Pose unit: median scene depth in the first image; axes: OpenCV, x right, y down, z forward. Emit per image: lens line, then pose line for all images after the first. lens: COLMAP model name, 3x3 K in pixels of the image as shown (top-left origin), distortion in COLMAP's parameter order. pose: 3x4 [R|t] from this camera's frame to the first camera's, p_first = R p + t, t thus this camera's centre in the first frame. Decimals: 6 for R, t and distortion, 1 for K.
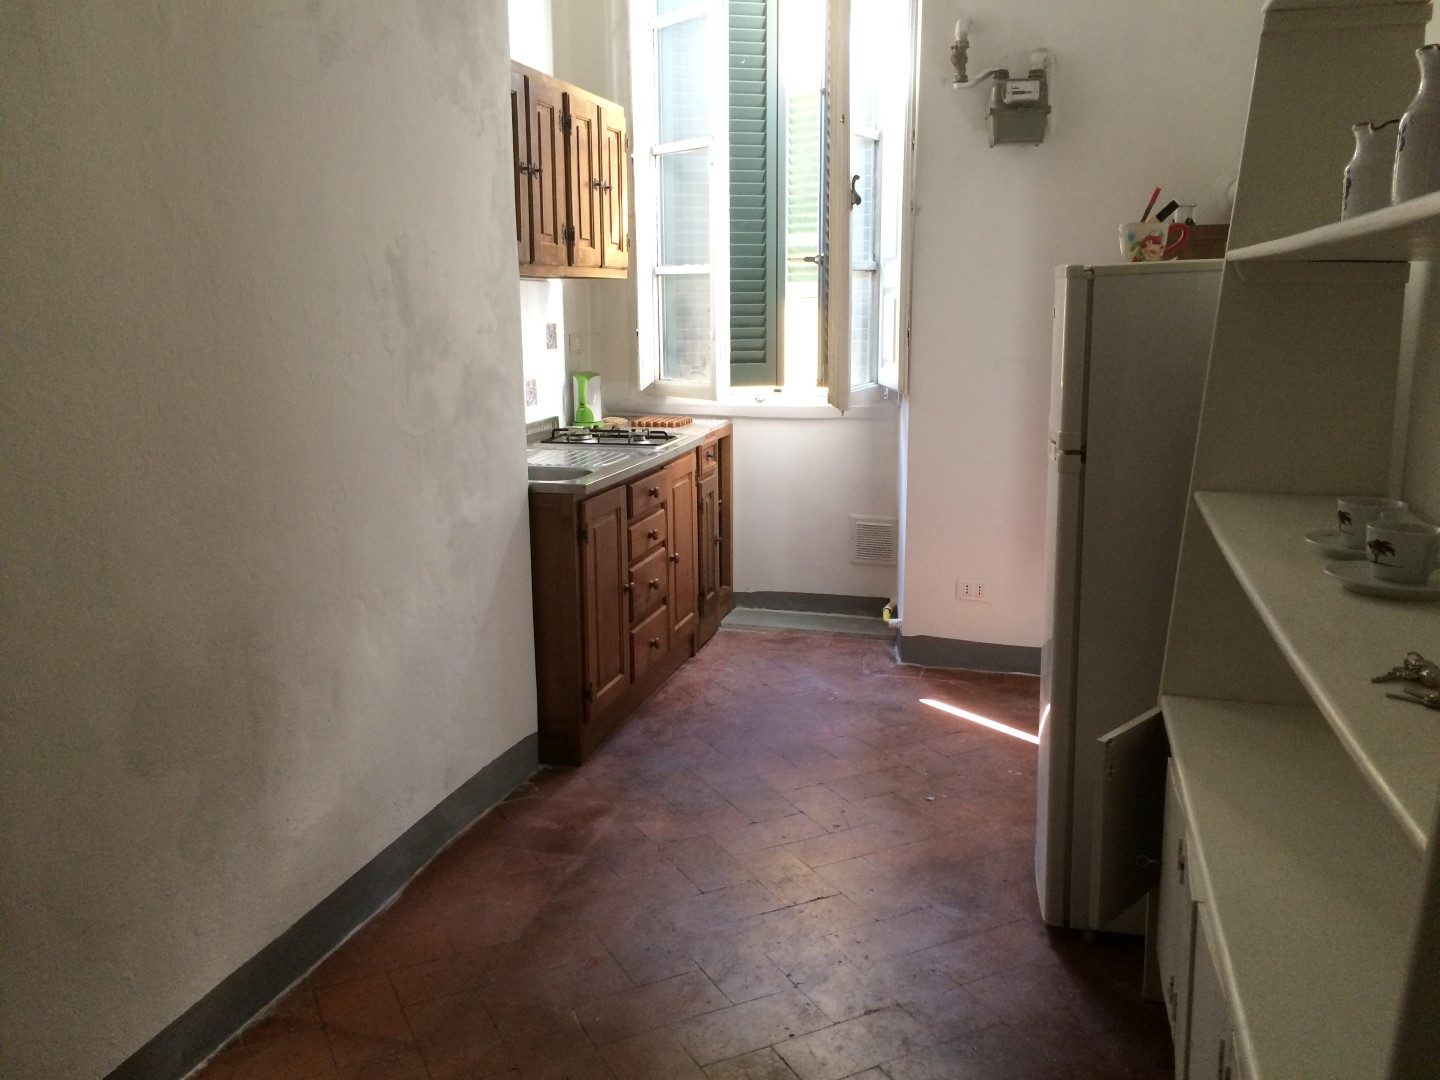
lens RADIAL K [[1220.1, 0, 718.4], [0, 1220.1, 515.2], [0, 0, 1]] dist [0.025308, -0.001594]
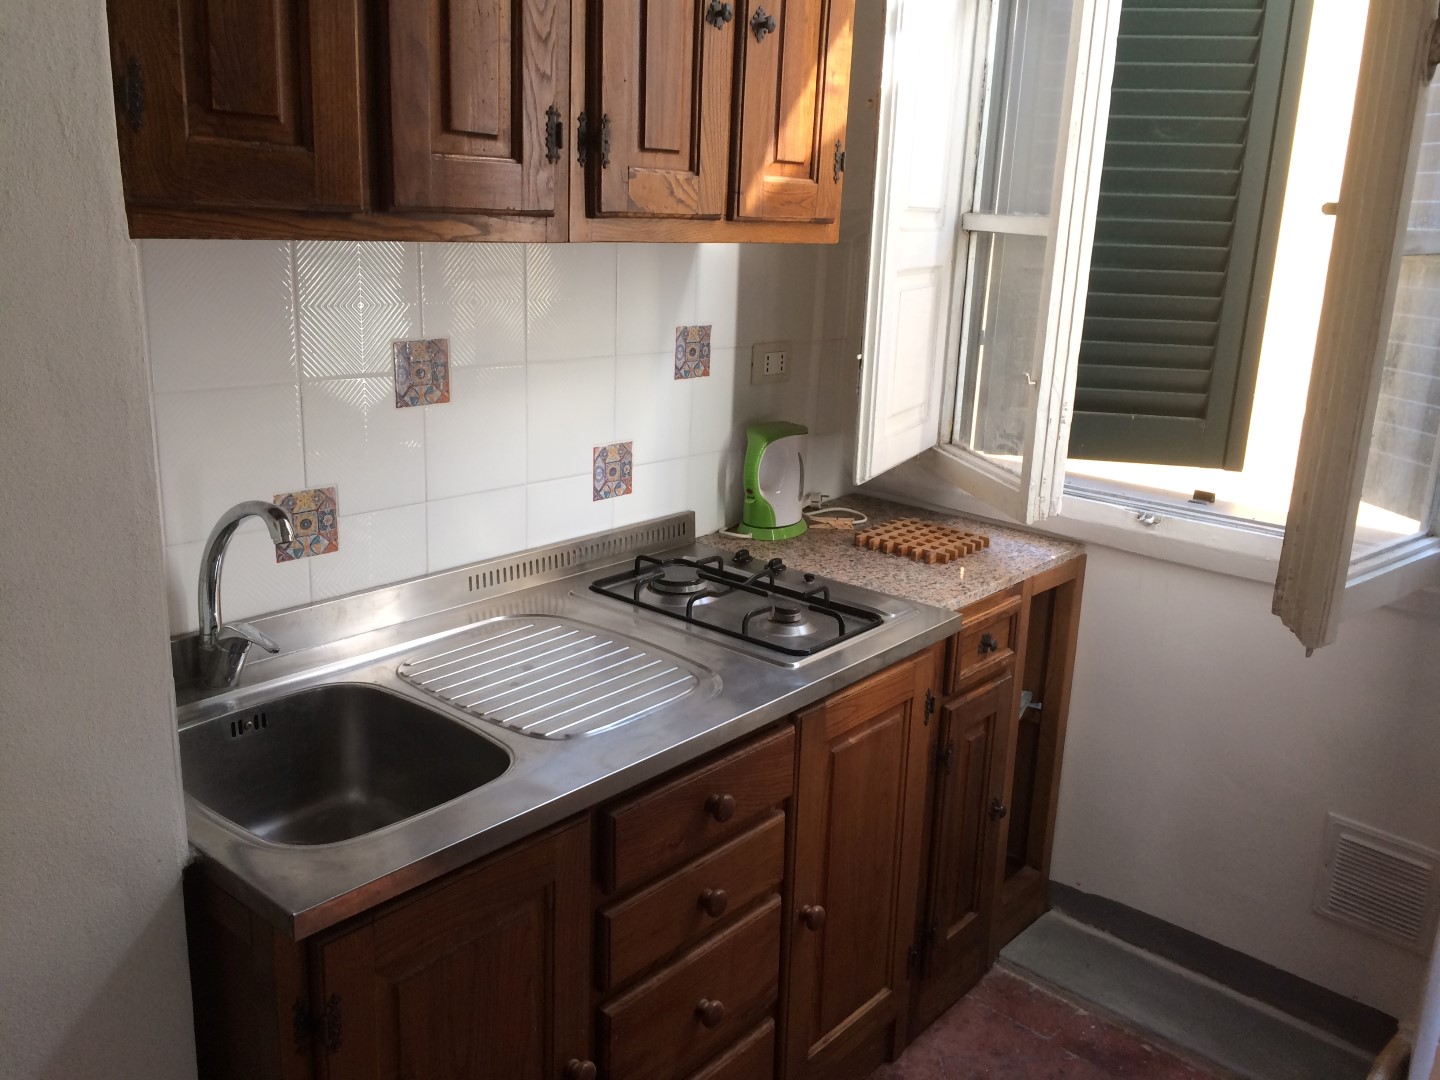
lens RADIAL K [[1220.1, 0, 718.4], [0, 1220.1, 515.2], [0, 0, 1]] dist [0.025308, -0.001594]
pose [[0.899637, 0.148357, -0.410662, 0.080108], [-0.120213, 0.988317, 0.093692, -0.124845], [0.419764, -0.034921, 0.906961, 0.541058]]
